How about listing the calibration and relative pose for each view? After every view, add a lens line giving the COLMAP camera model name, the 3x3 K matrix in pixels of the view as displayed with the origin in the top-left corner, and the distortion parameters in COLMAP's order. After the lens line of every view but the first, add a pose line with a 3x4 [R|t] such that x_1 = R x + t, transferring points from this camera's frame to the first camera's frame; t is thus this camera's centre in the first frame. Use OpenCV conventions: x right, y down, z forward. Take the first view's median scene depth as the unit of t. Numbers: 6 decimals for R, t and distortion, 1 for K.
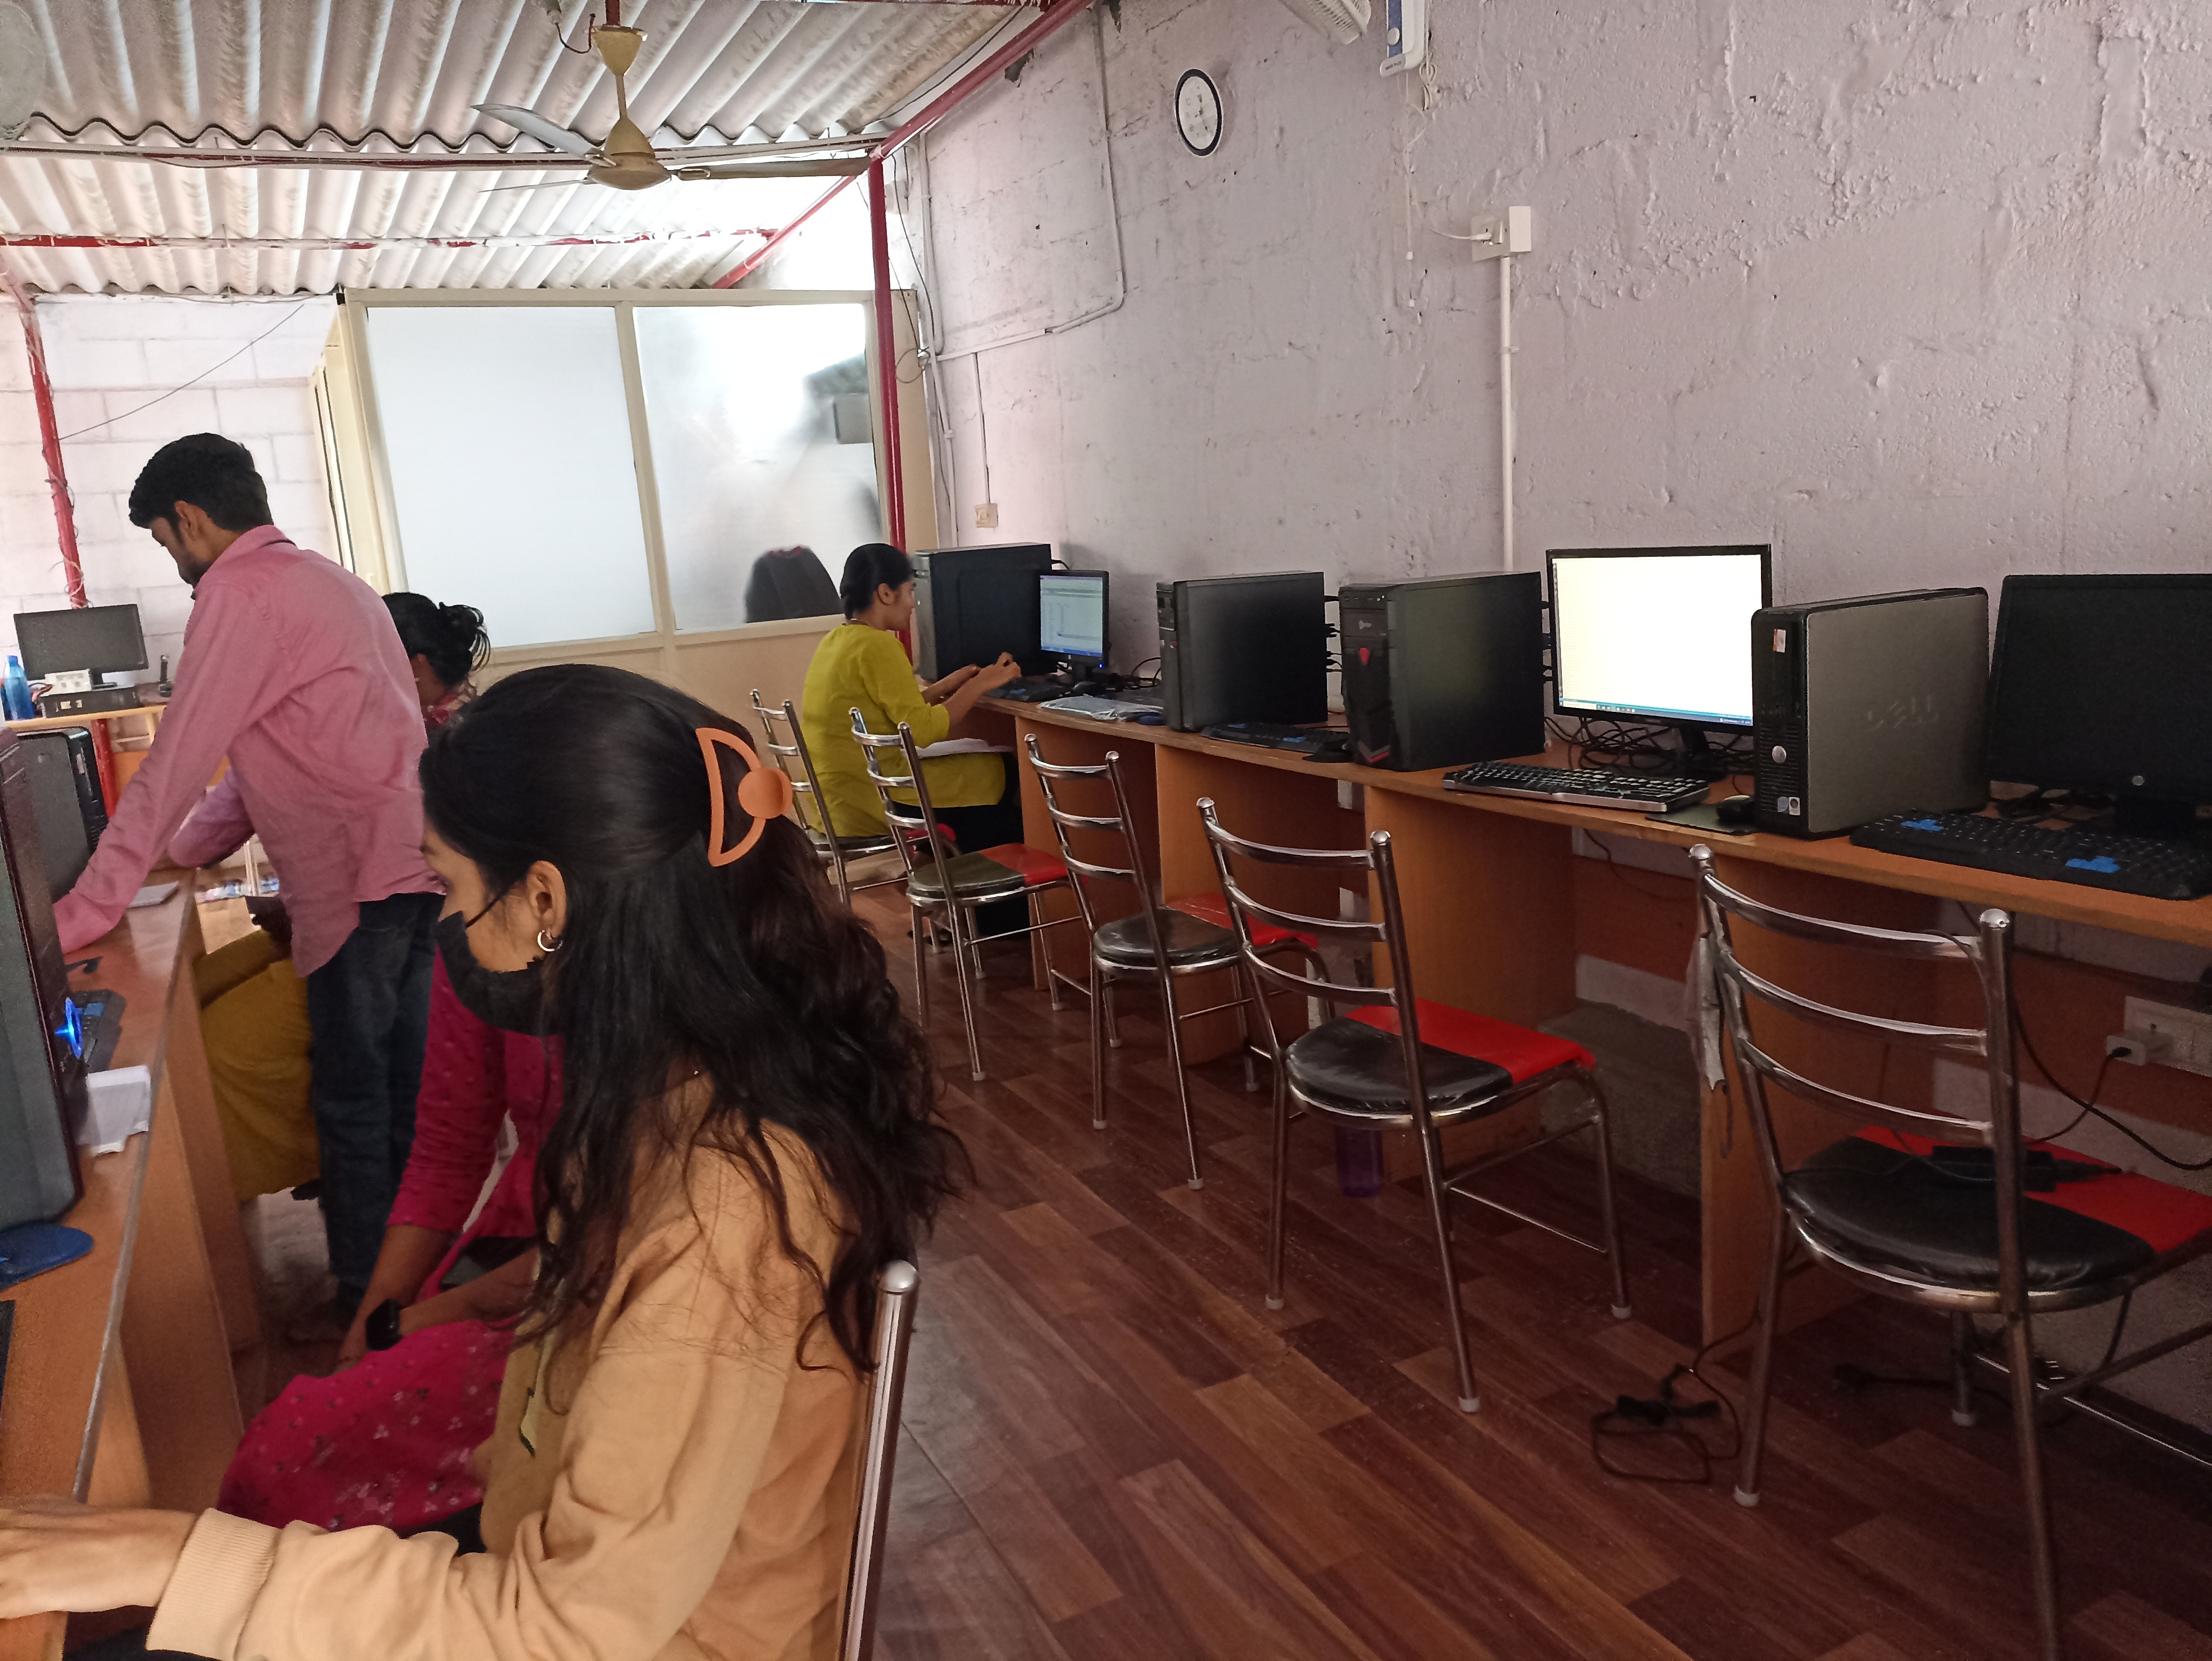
lens RADIAL K [[1617.8, 0, 1114.6], [0, 1617.8, 816.7], [0, 0, 1]] dist [0.053737, -0.050636]
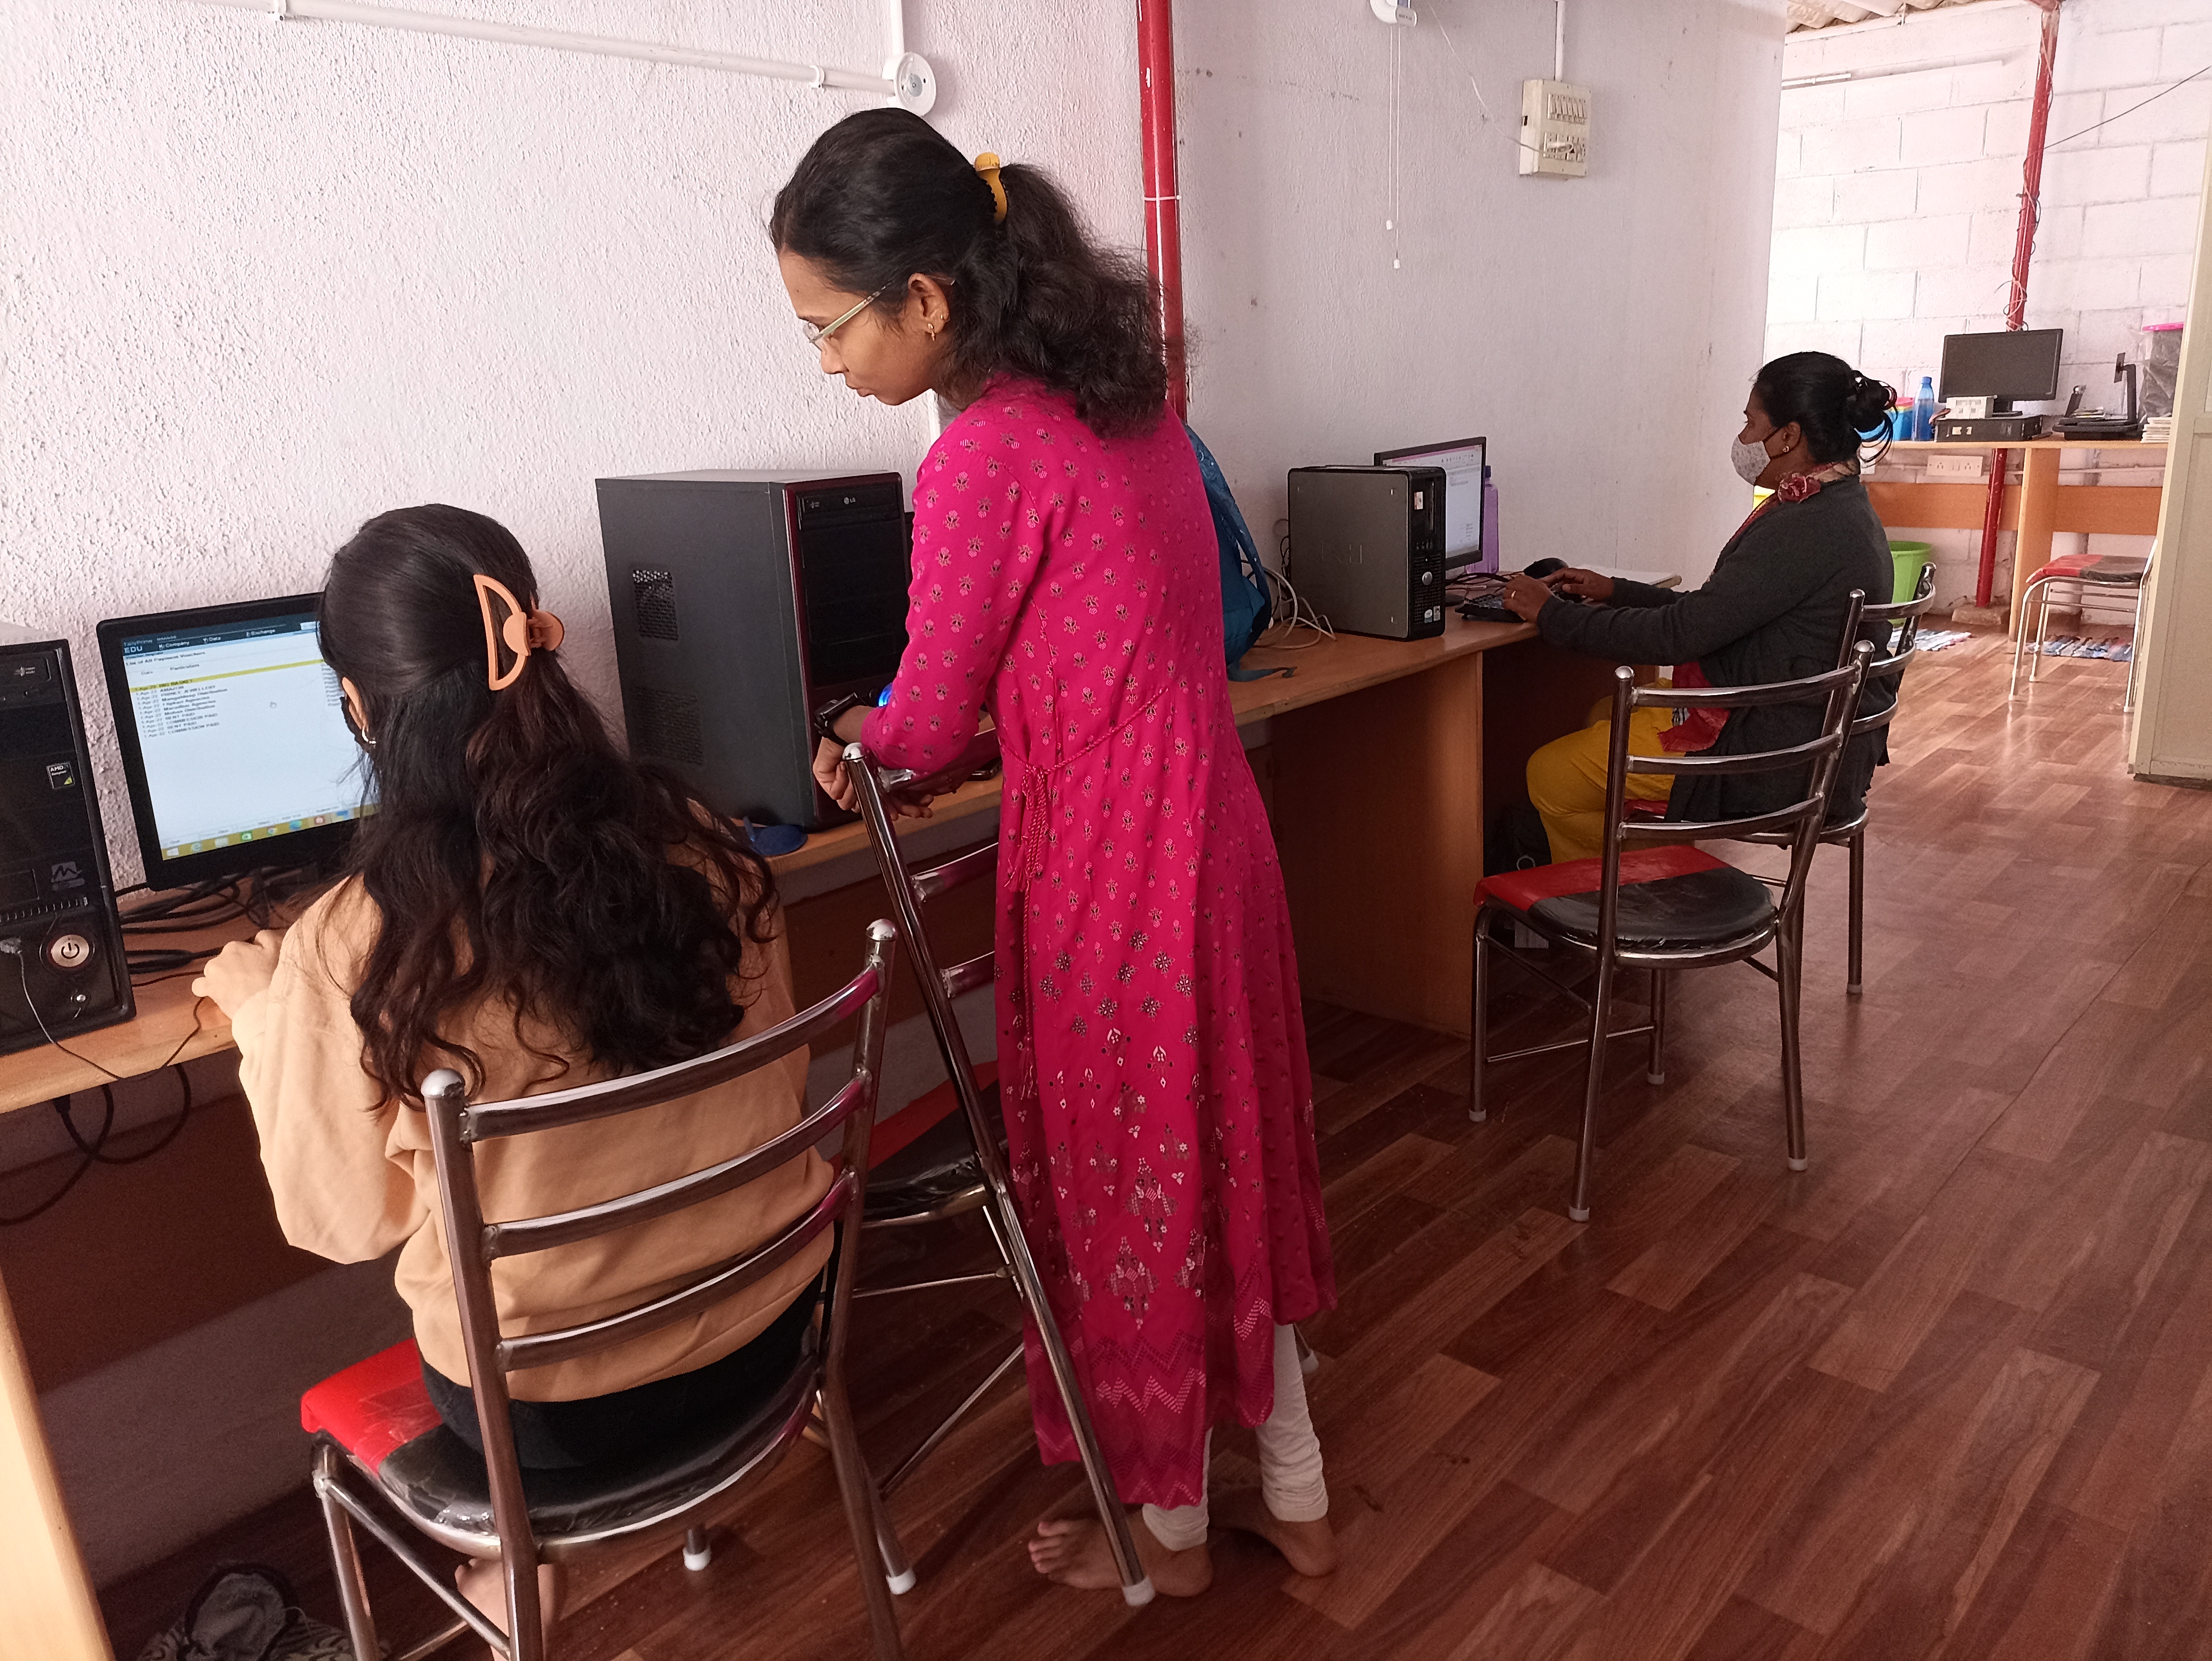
lens RADIAL K [[1630.0, 0, 1109.7], [0, 1630.0, 817.1], [0, 0, 1]] dist [0.053254, -0.052076]
pose [[0.354301, 0.306343, -0.883530, 0.305615], [-0.149548, 0.951220, 0.269844, -0.083206], [0.923096, 0.036524, 0.382832, 0.312115]]
